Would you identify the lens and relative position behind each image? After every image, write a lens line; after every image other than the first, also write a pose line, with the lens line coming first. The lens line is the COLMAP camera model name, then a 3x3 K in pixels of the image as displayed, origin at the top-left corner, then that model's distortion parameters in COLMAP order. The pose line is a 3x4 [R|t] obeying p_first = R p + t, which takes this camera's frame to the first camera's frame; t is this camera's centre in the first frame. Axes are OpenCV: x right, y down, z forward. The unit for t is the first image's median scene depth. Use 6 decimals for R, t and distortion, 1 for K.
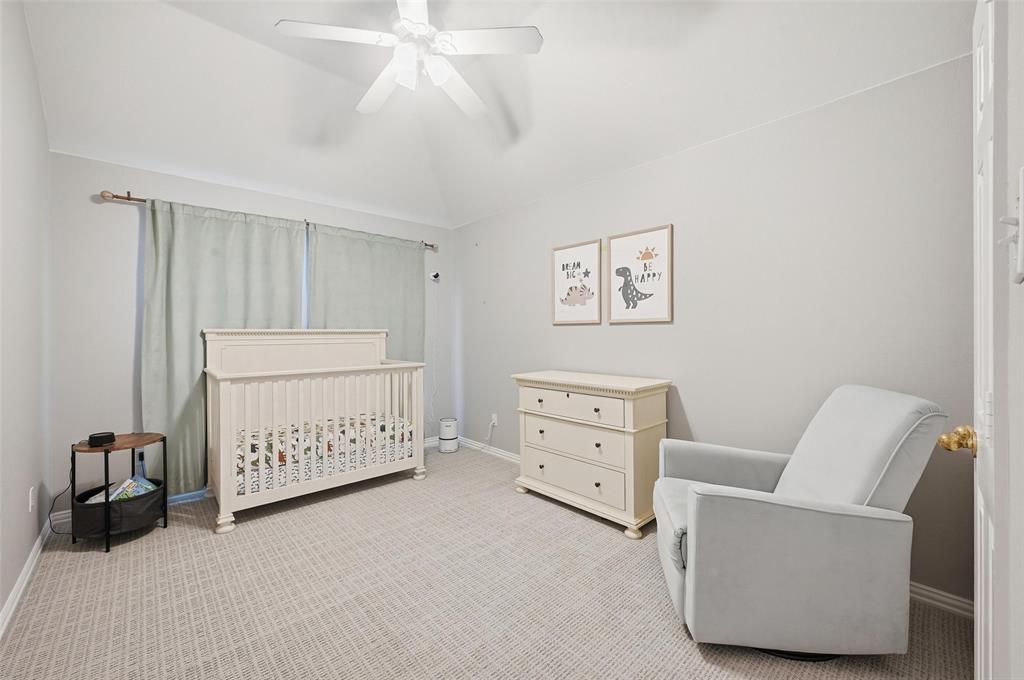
lens RADIAL K [[412.3, 0, 511.7], [0, 412.3, 332.4], [0, 0, 1]] dist [0.000638, 0.000336]
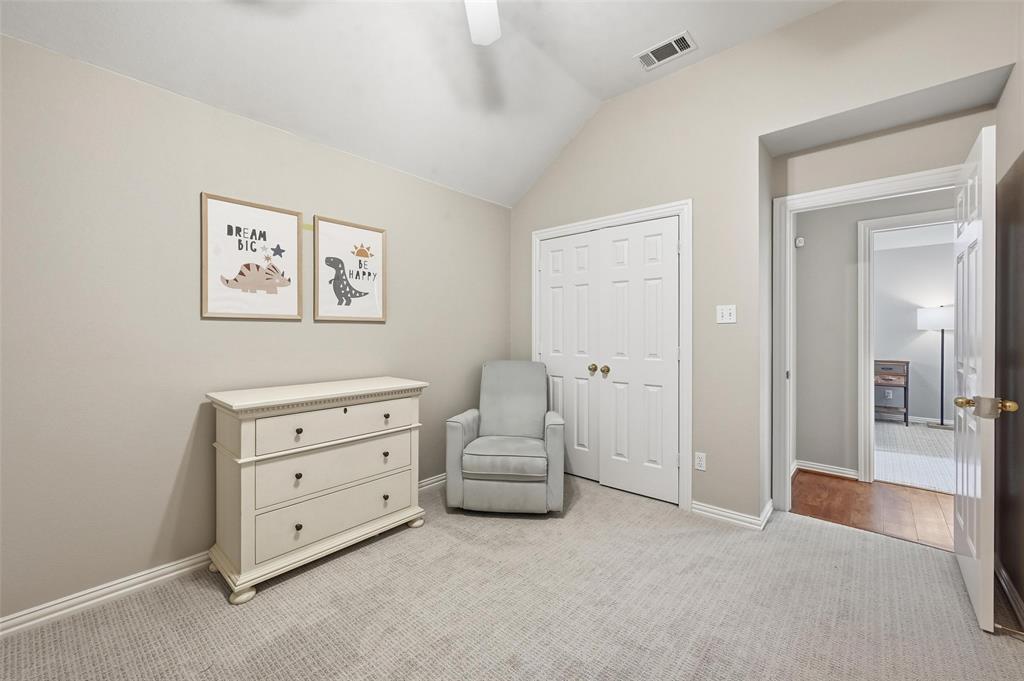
lens RADIAL K [[412.3, 0, 511.7], [0, 412.3, 332.9], [0, 0, 1]] dist [0.000638, 0.000336]
pose [[-0.113388, 0.003219, 0.993546, -0.655088], [-0.000789, 0.999994, -0.003330, 0.005538], [-0.993550, -0.001161, -0.113385, 0.735737]]
